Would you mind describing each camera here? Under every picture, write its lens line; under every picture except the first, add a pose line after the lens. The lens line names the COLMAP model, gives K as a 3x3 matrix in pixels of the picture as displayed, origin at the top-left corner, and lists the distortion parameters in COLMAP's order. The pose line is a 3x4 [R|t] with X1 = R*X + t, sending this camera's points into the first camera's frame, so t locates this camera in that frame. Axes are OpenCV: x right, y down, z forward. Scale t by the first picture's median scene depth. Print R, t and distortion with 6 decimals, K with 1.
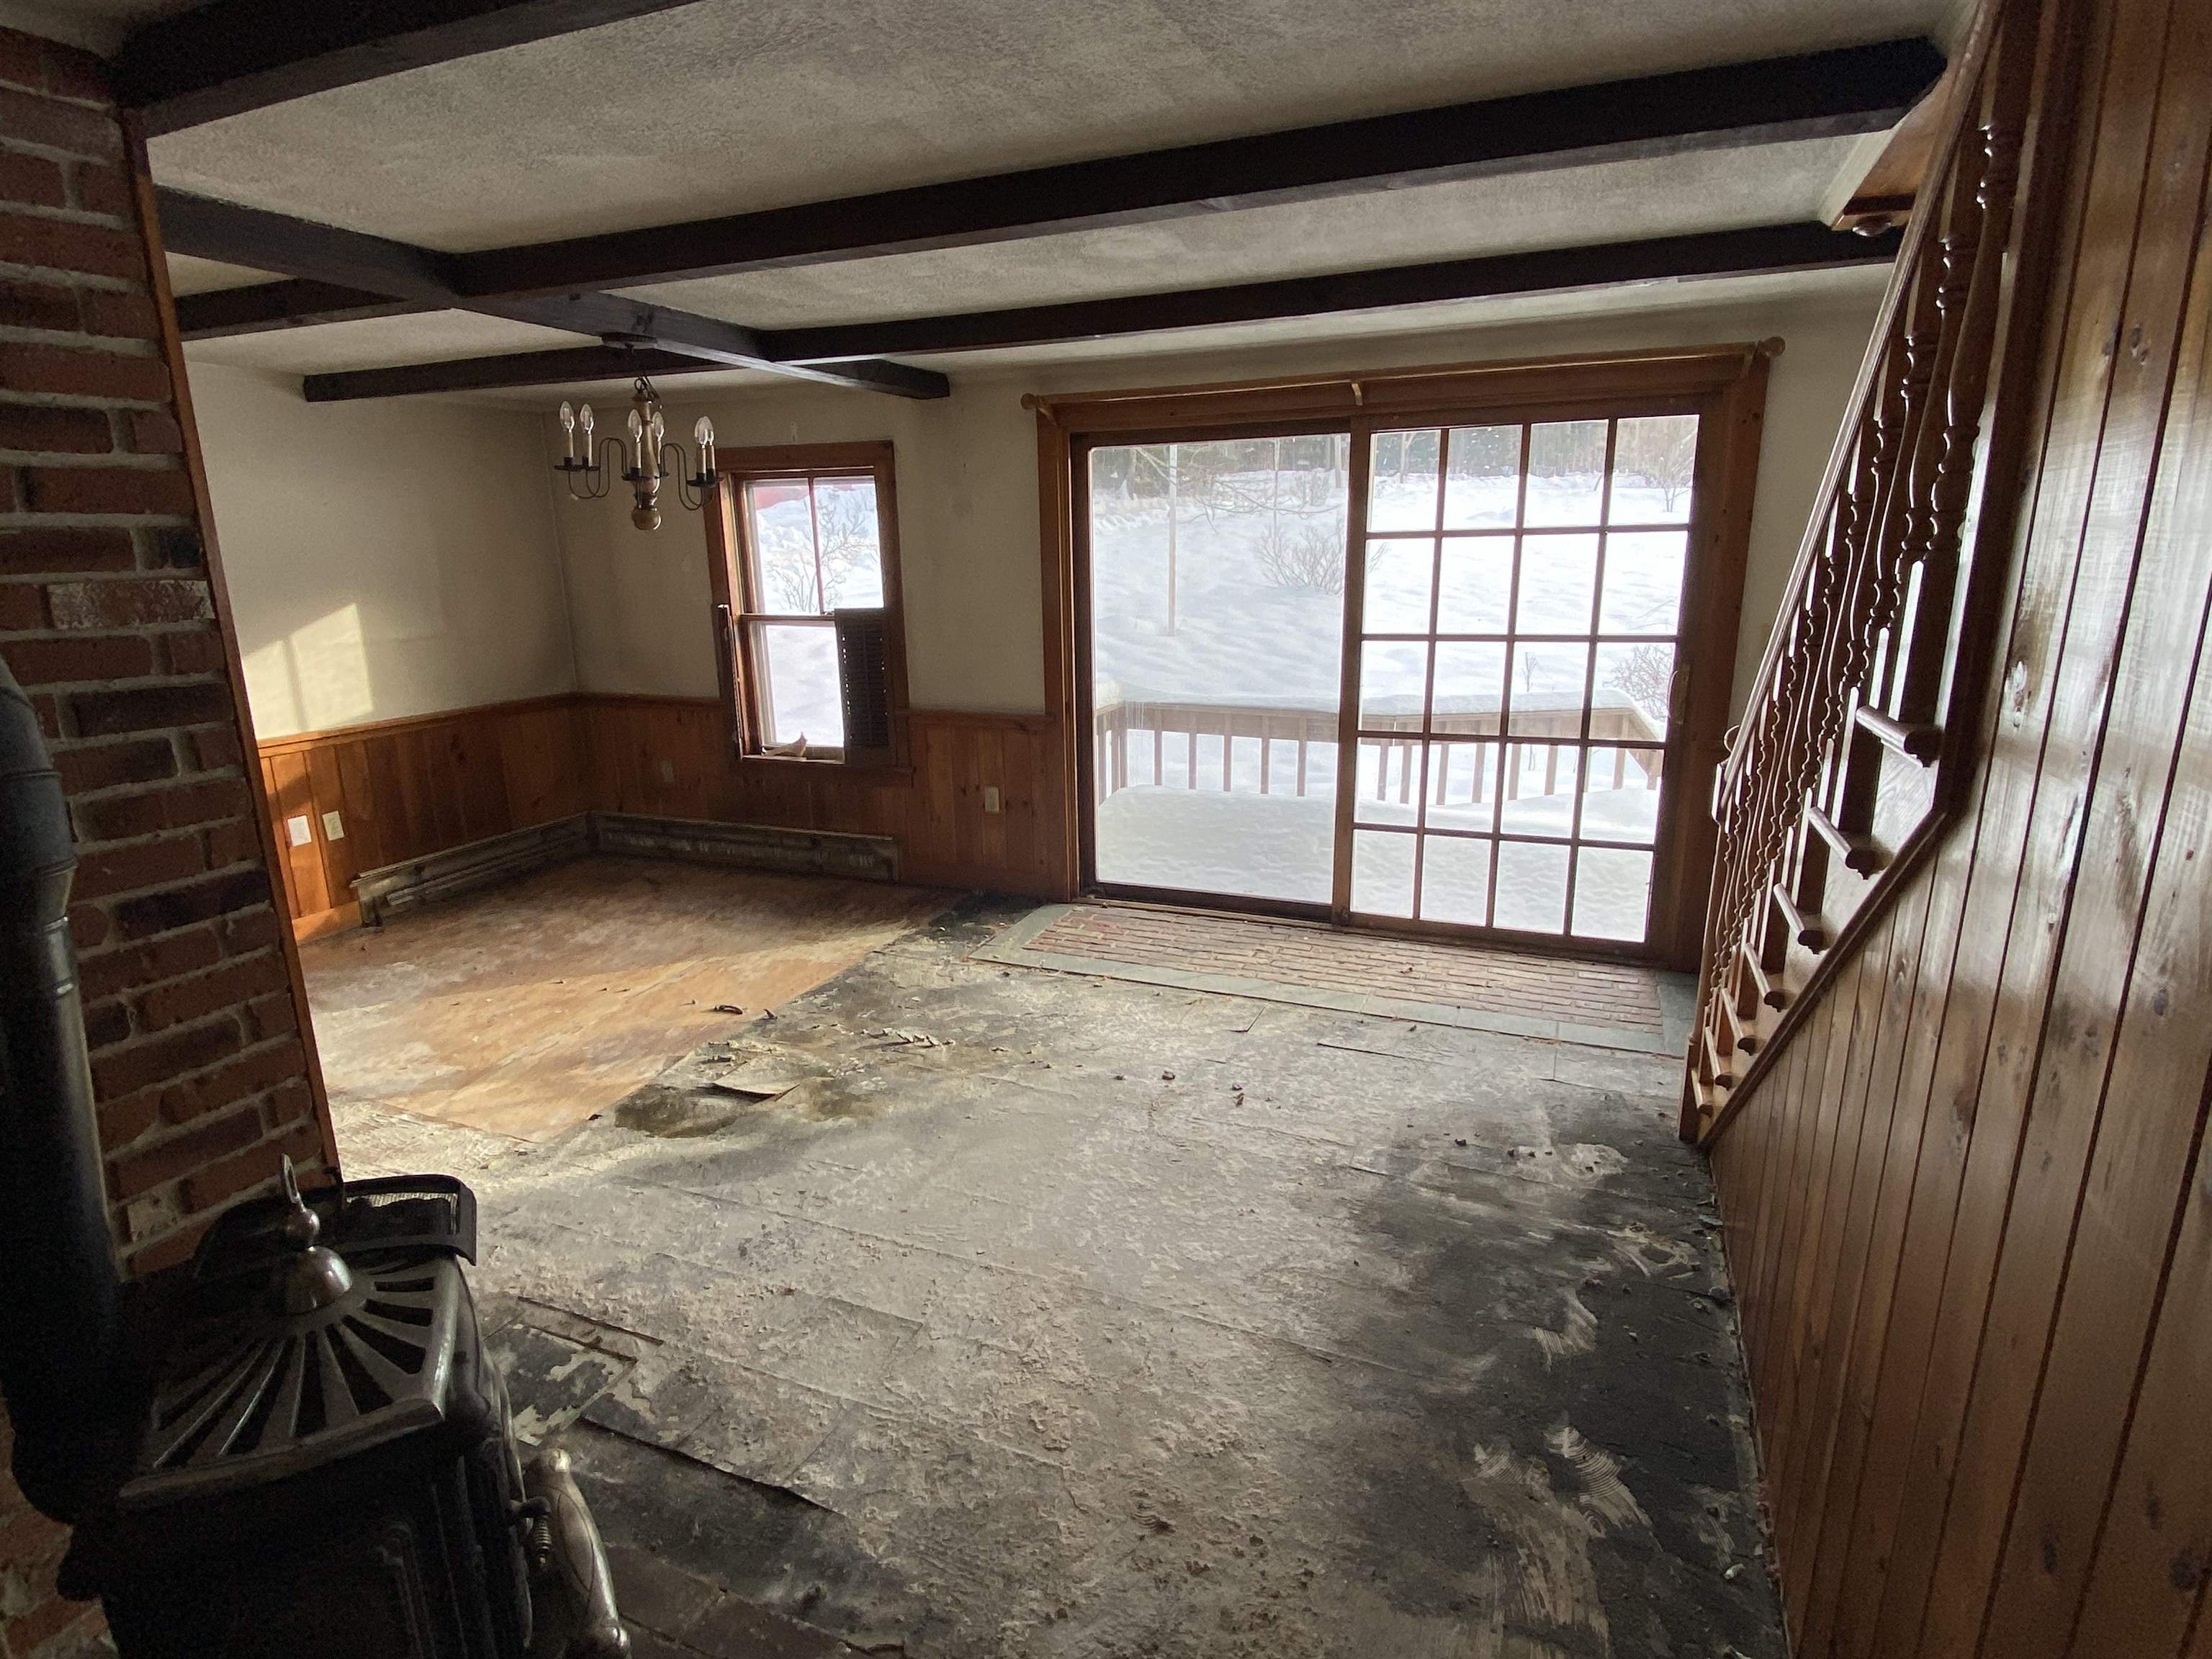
lens RADIAL K [[1148.2, 0, 1105.2], [0, 1148.2, 828.1], [0, 0, 1]] dist [0.066755, -0.055347]
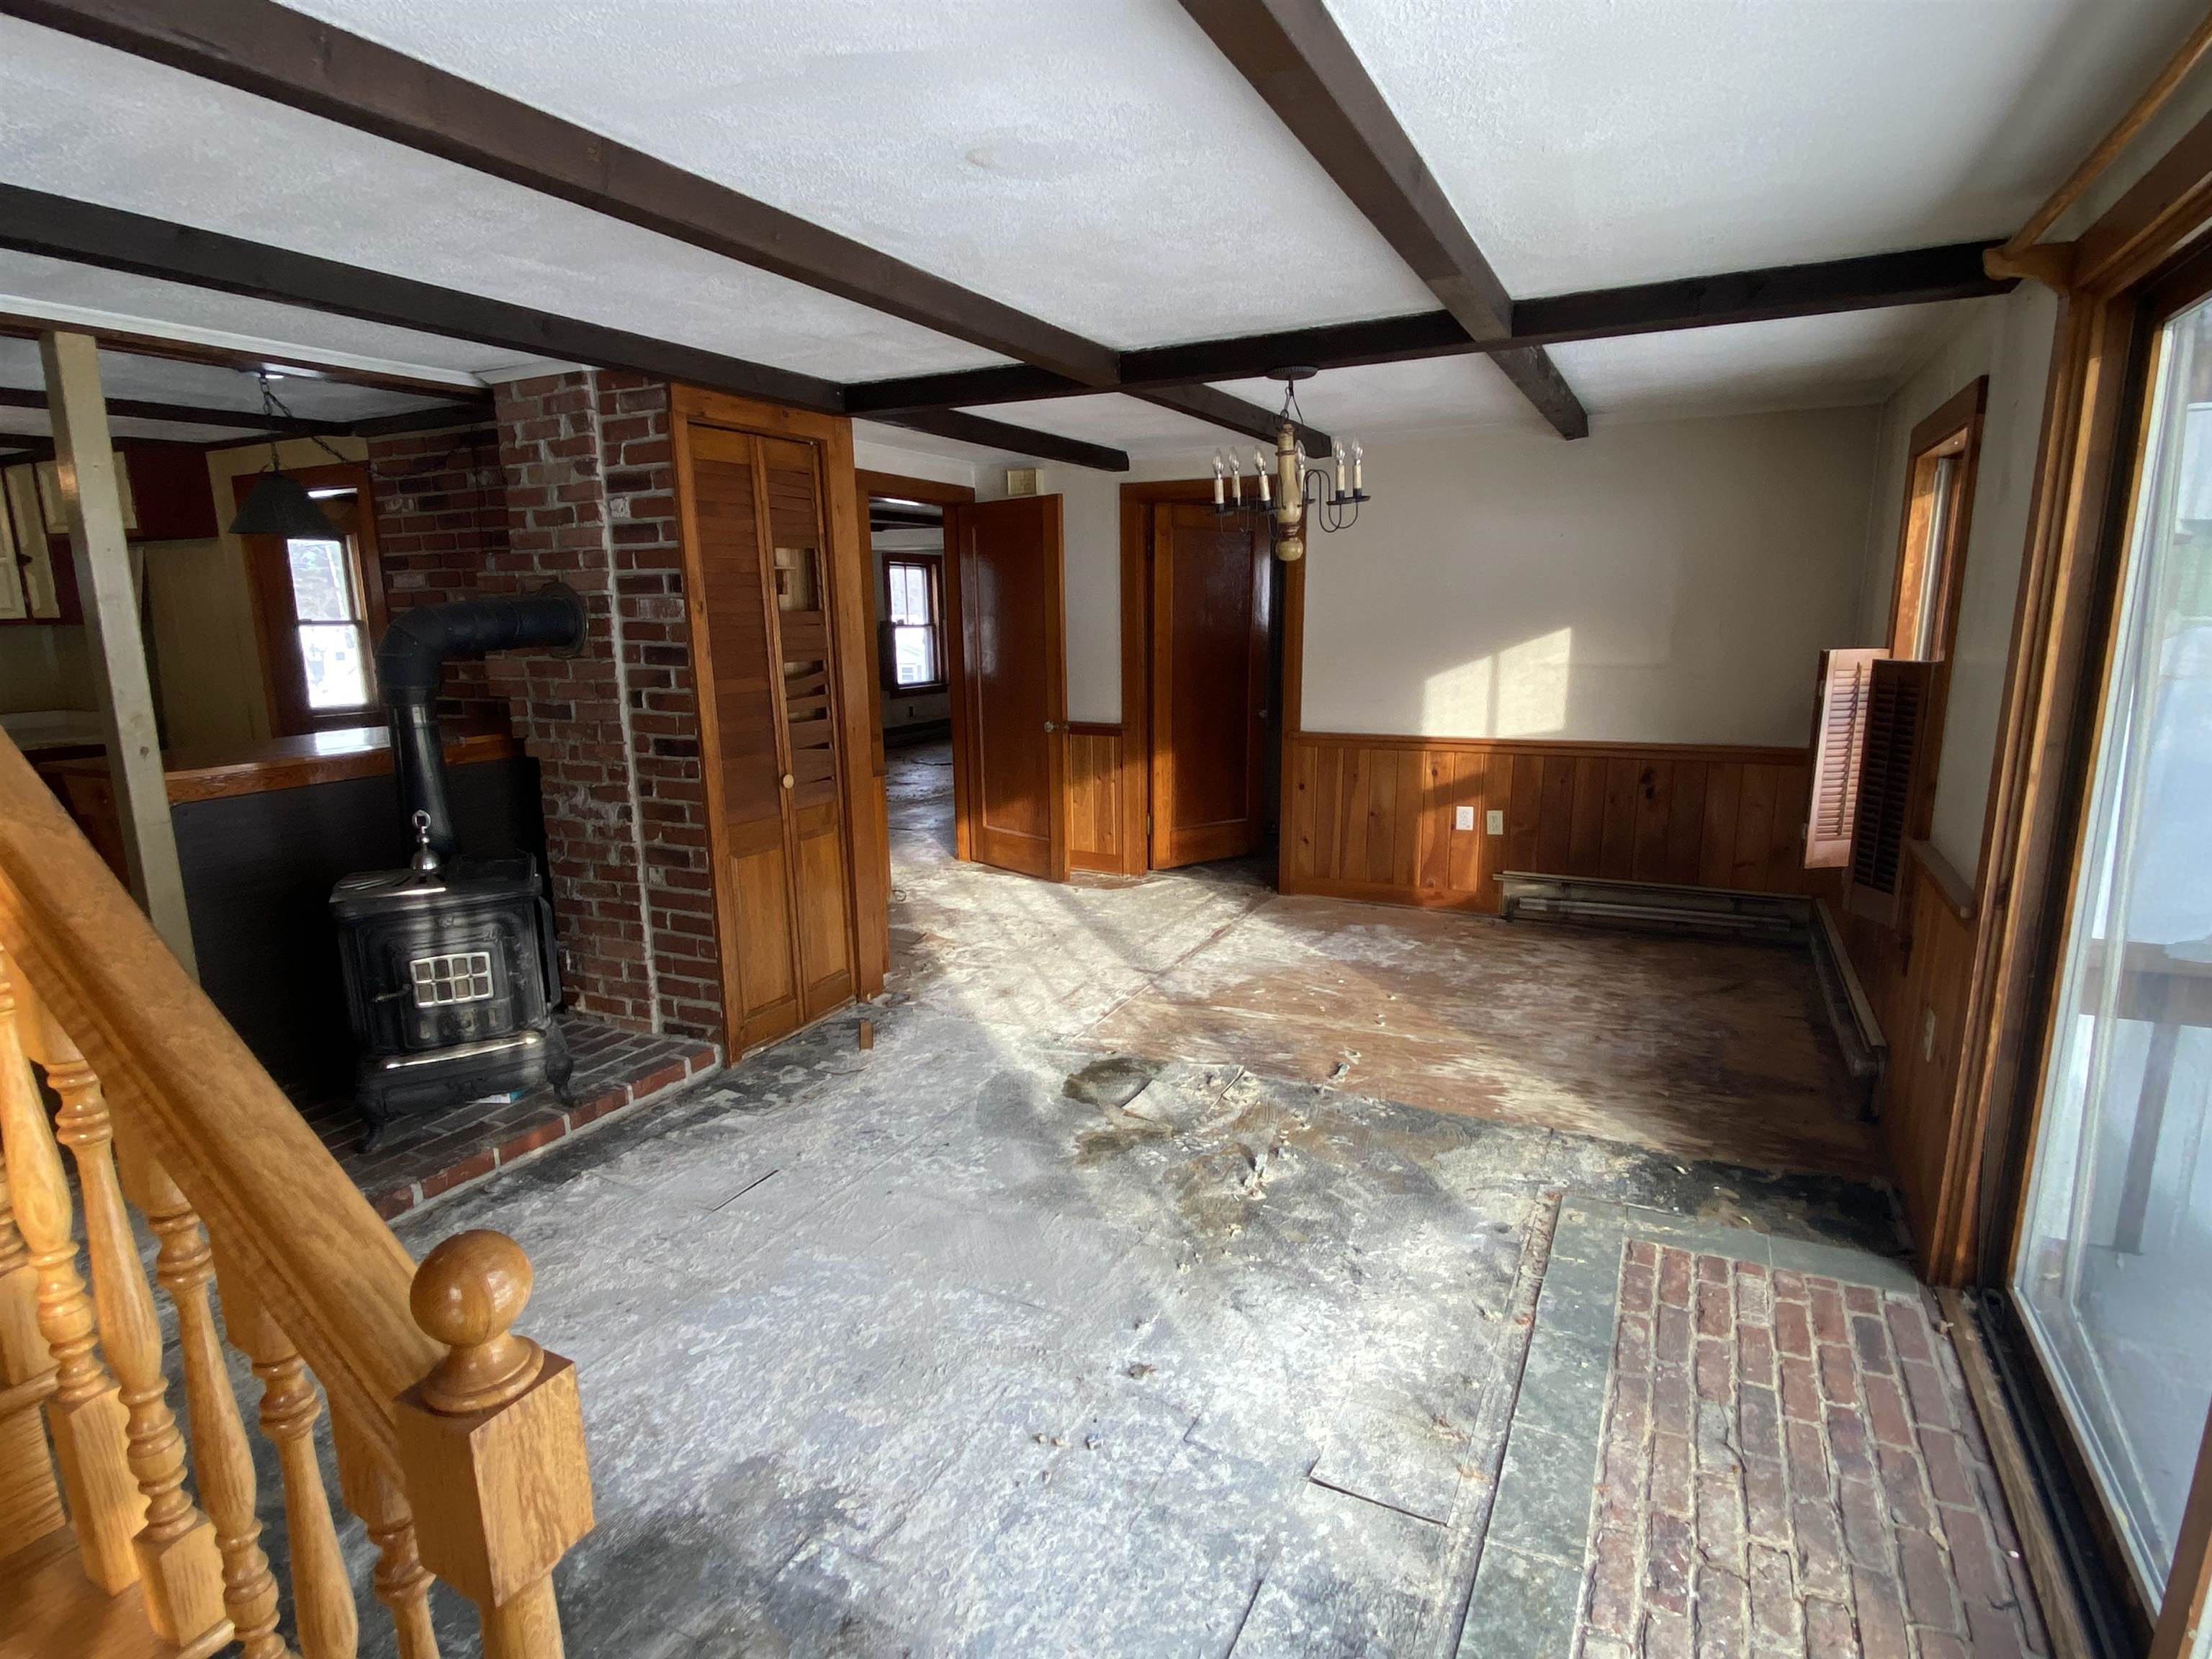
lens RADIAL K [[1148.2, 0, 1105.2], [0, 1148.2, 828.1], [0, 0, 1]] dist [0.066755, -0.055347]
pose [[-0.077801, 0.205543, -0.975551, 0.575020], [-0.221896, 0.950402, 0.217941, -0.195949], [0.971962, 0.233426, -0.028333, 0.836271]]
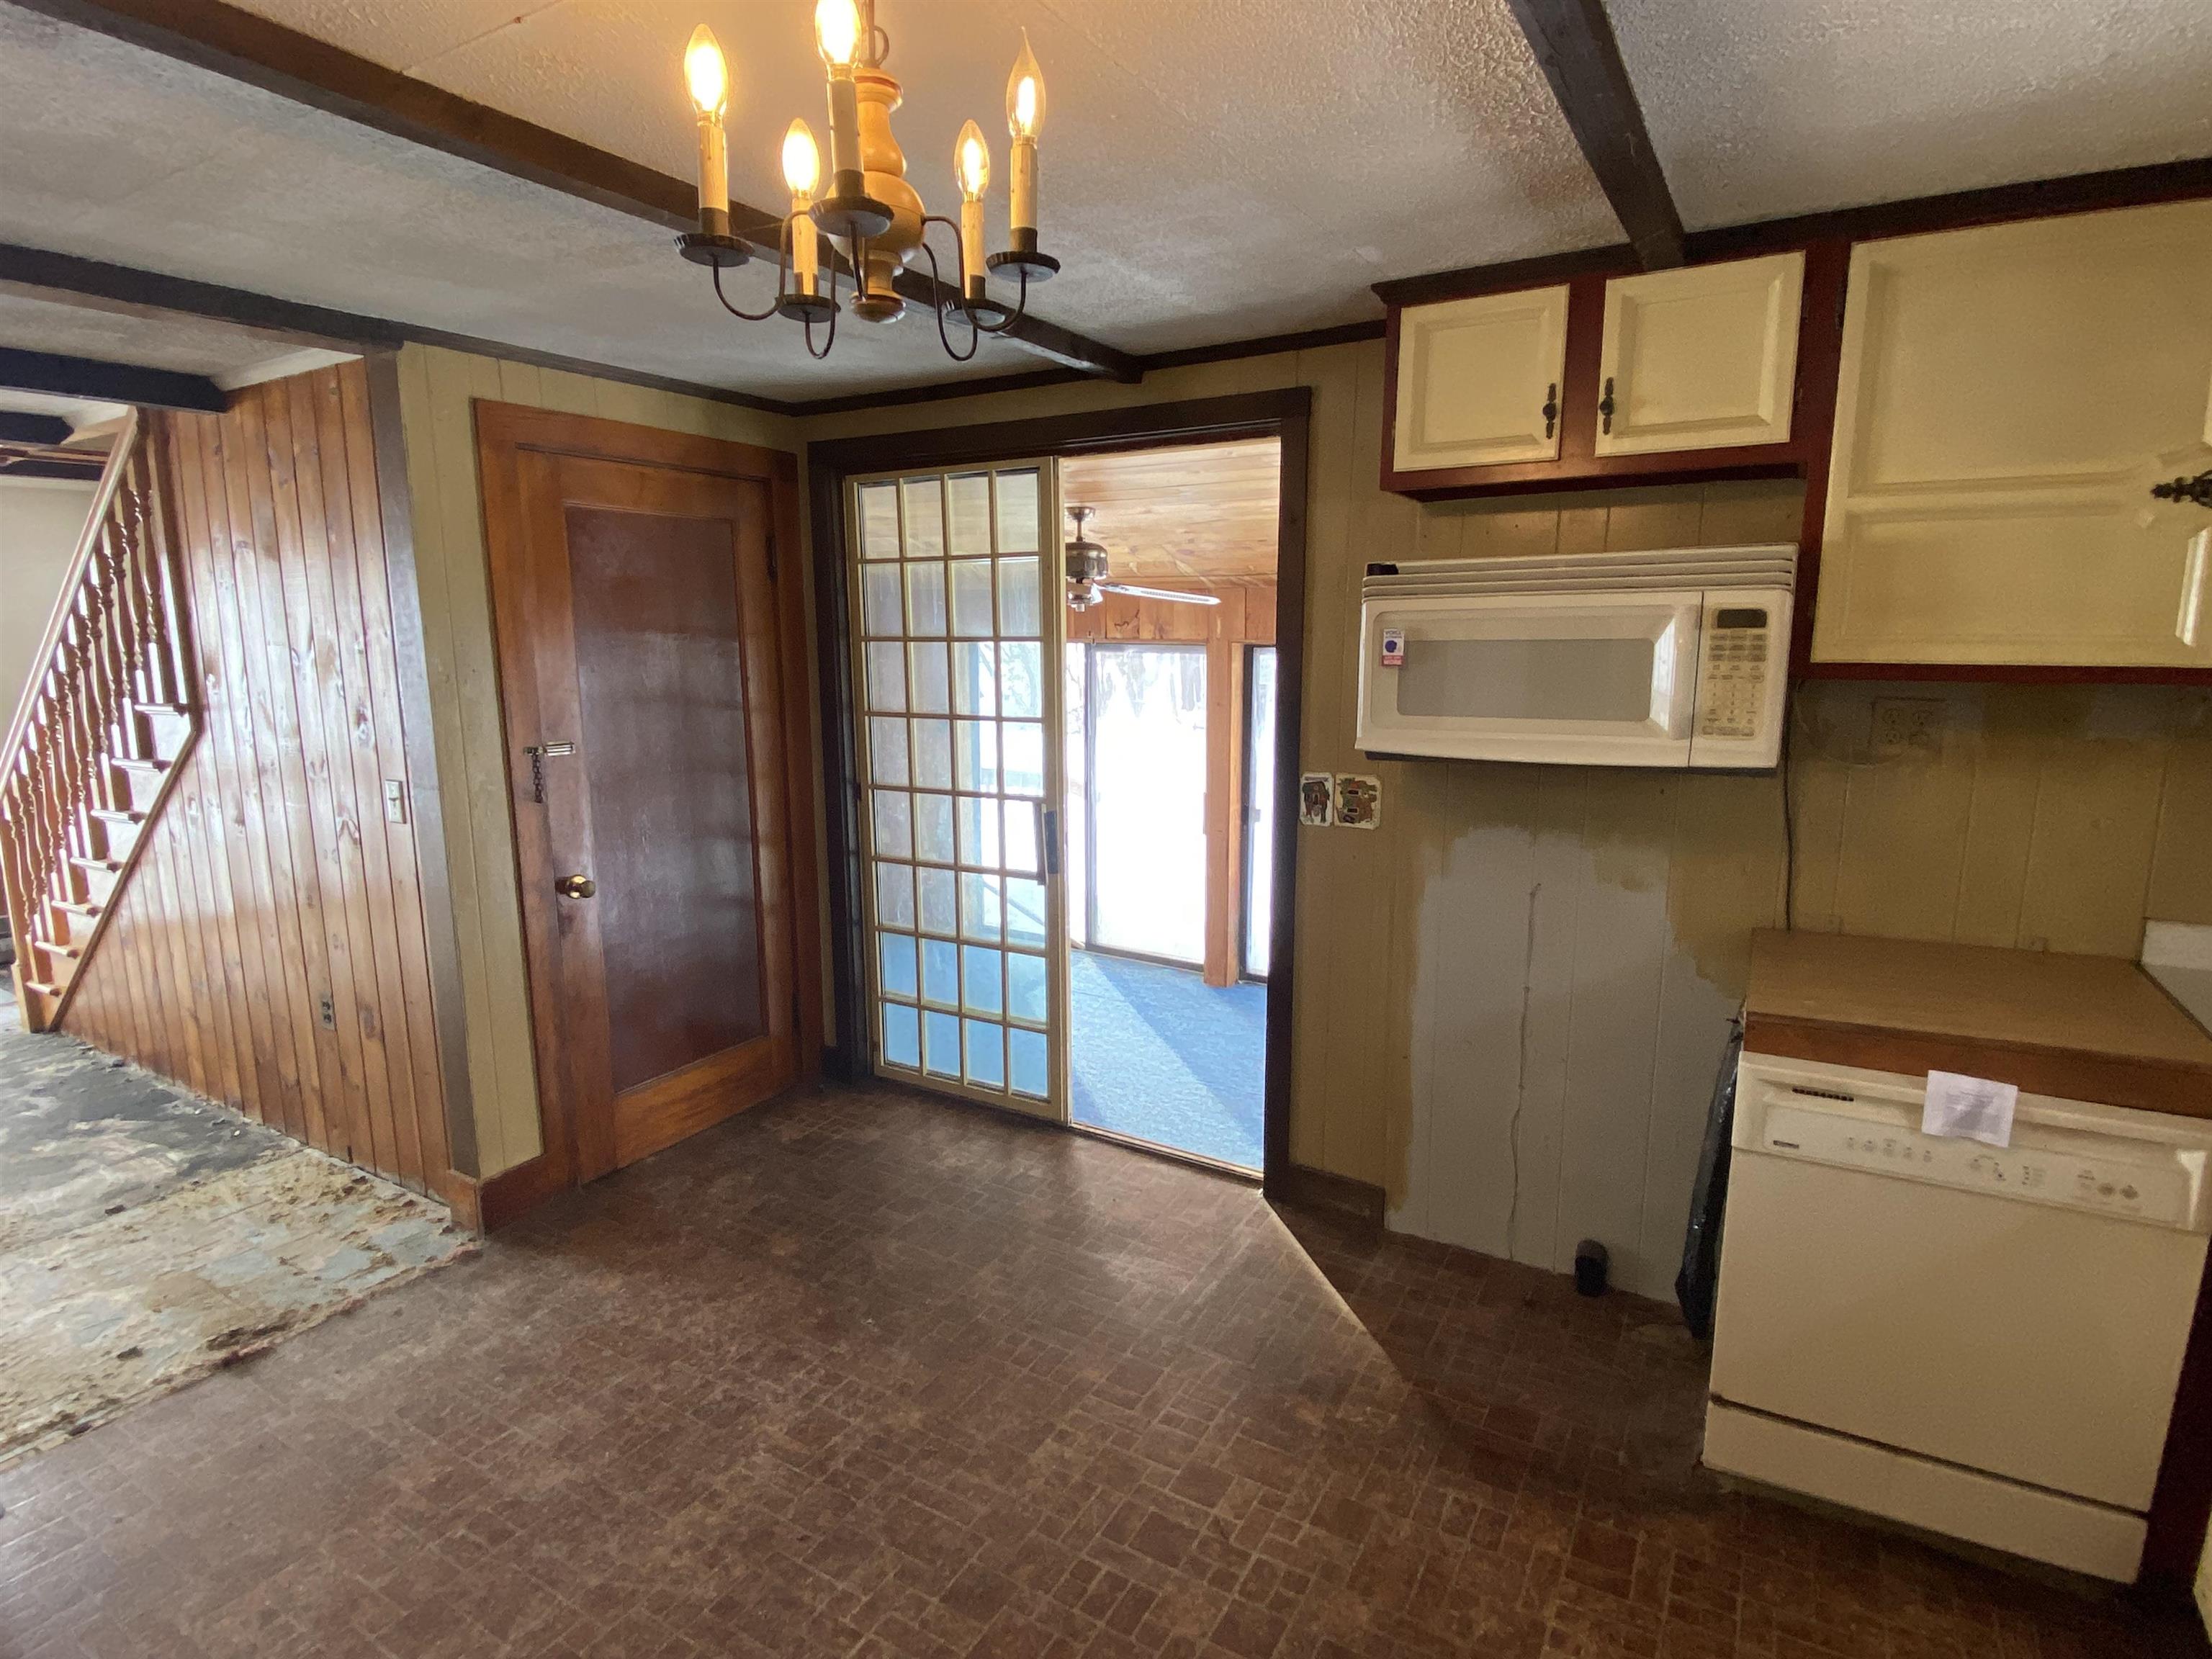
lens RADIAL K [[1159.8, 0, 1106.0], [0, 1159.8, 829.5], [0, 0, 1]] dist [0.019305, -0.021484]
pose [[0.143785, -0.158052, 0.976906, -0.571426], [0.238577, 0.963583, 0.120781, 0.132148], [-0.960420, 0.215701, 0.176256, -0.505355]]
